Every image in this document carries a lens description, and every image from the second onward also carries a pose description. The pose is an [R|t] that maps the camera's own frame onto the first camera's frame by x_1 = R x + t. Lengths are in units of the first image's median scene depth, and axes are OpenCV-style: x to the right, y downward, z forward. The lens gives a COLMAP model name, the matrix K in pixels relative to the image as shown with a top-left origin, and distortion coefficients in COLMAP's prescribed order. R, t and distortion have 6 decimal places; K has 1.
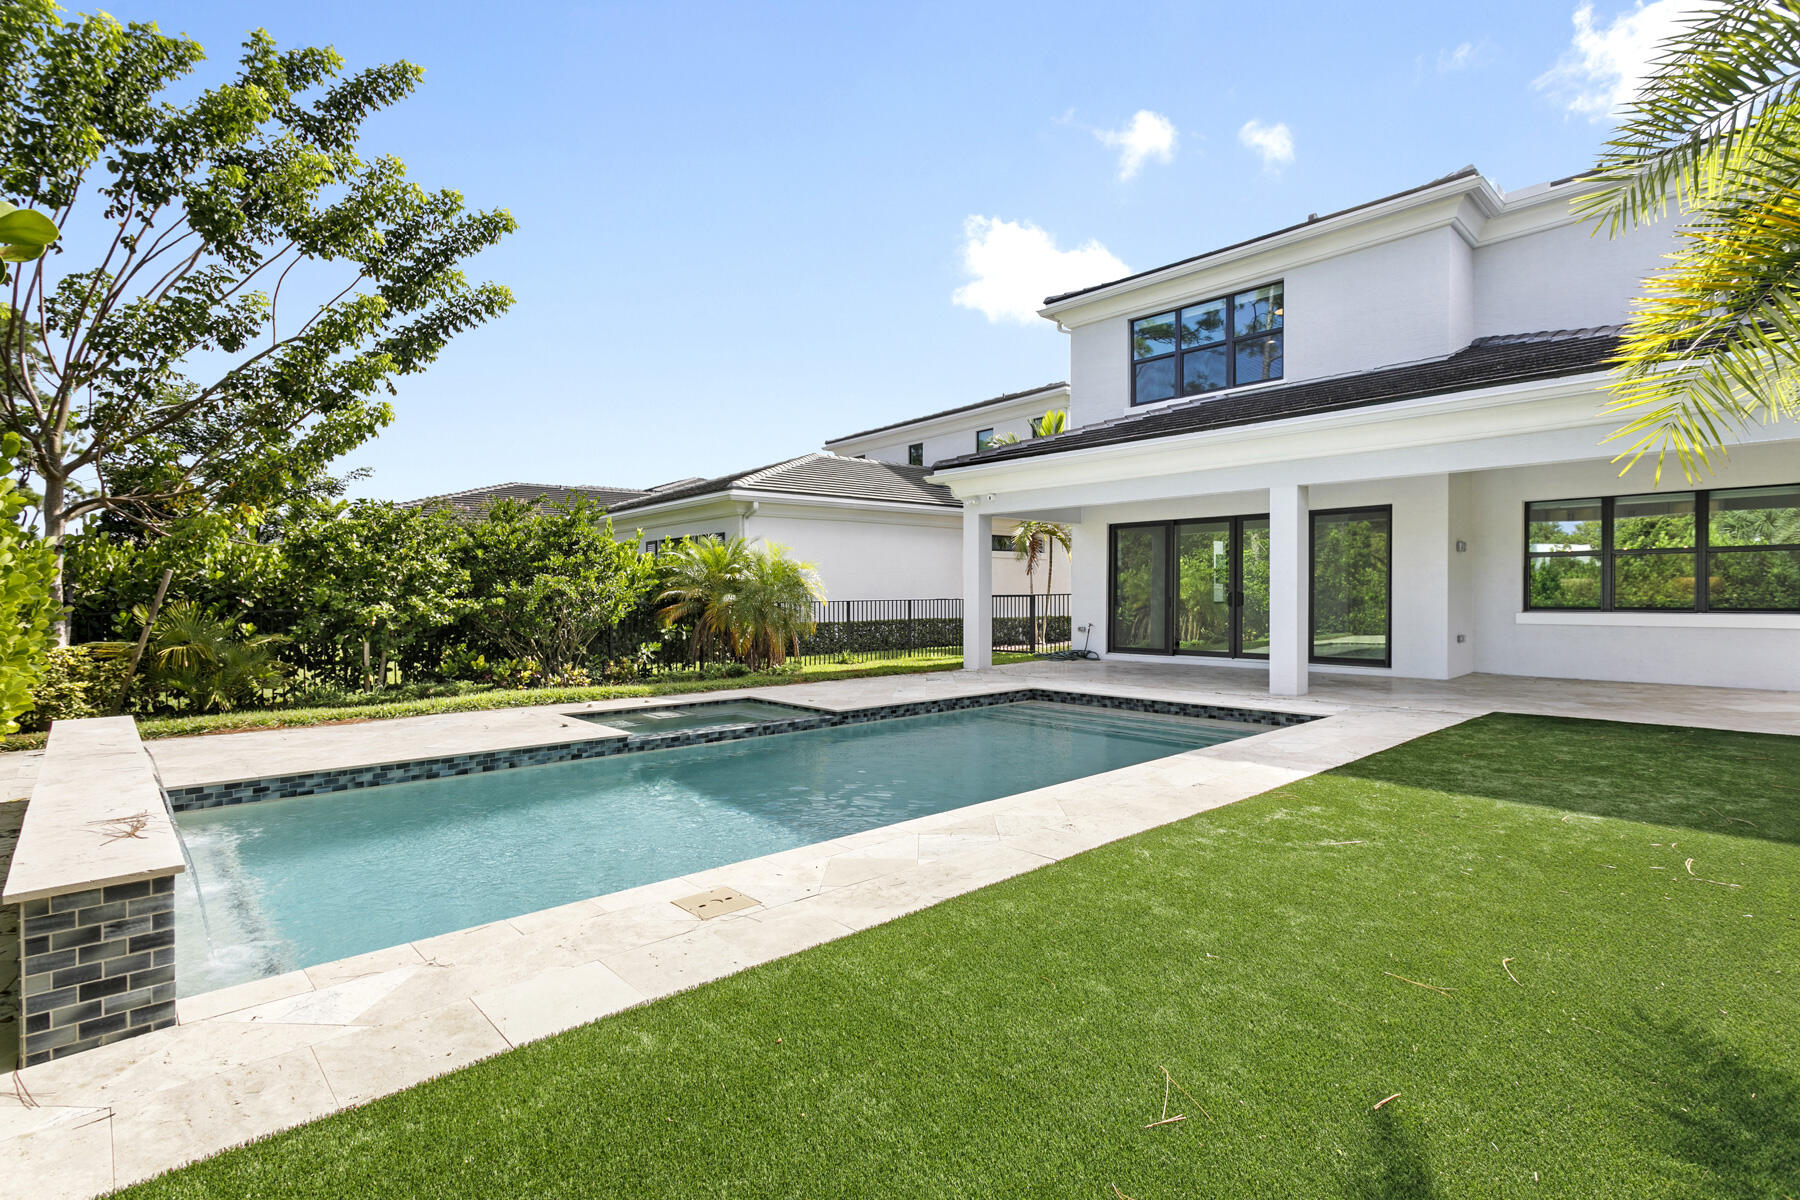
lens RADIAL K [[868.8, 0, 882.2], [0, 868.8, 578.3], [0, 0, 1]] dist [0.014915, -0.002238]
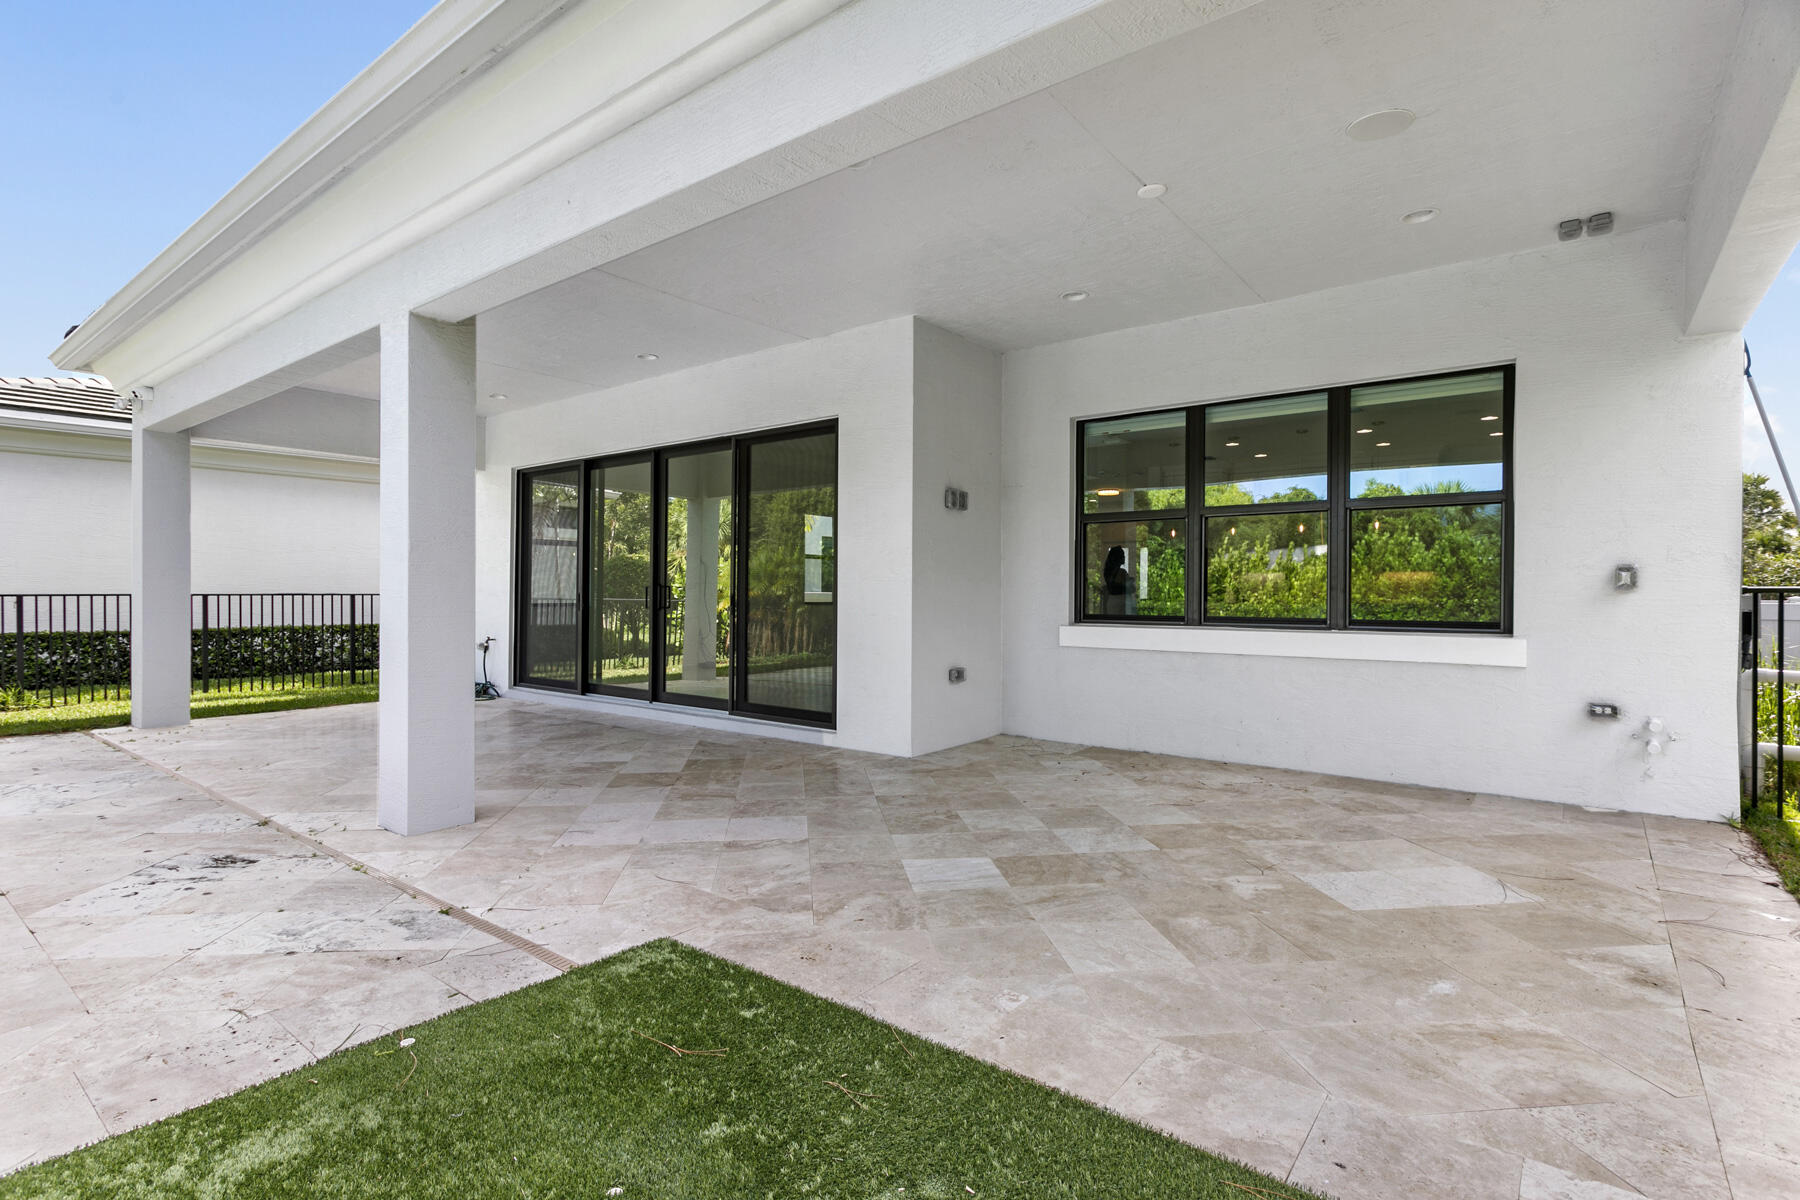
lens RADIAL K [[868.8, 0, 882.2], [0, 868.8, 578.3], [0, 0, 1]] dist [0.014915, -0.002238]
pose [[0.987562, 0.012181, 0.156758, 0.527014], [-0.012802, 0.999914, 0.002954, 0.009501], [-0.156708, -0.004924, 0.987633, 0.479190]]
